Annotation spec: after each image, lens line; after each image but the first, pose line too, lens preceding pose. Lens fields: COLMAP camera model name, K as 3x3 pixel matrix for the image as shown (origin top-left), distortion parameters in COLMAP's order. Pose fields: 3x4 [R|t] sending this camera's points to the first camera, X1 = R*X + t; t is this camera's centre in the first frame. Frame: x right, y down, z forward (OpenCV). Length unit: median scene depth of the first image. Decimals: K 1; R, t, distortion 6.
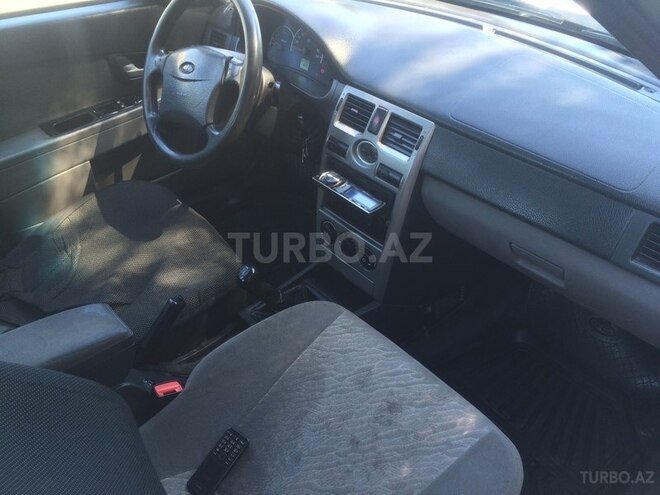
lens RADIAL K [[564.0, 0, 331.0], [0, 564.0, 257.6], [0, 0, 1]] dist [0.073928, -0.090417]
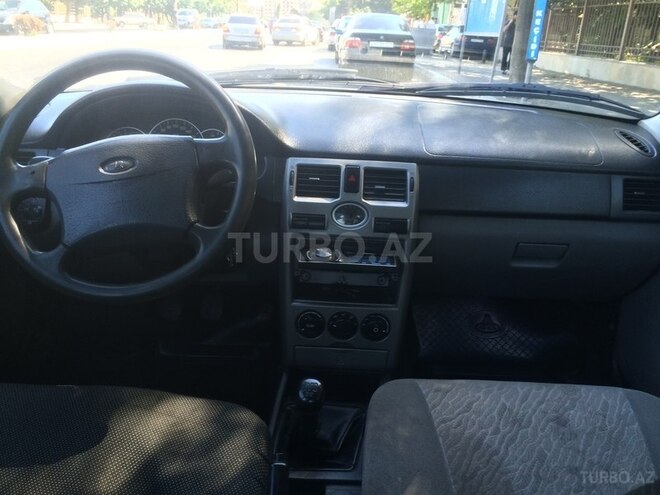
lens RADIAL K [[564.0, 0, 331.0], [0, 564.0, 257.6], [0, 0, 1]] dist [0.073928, -0.090417]
pose [[0.662585, -0.284972, 0.692656, -0.672603], [0.427883, 0.903044, -0.037778, -0.108066], [-0.614733, 0.321407, 0.720278, 0.401527]]
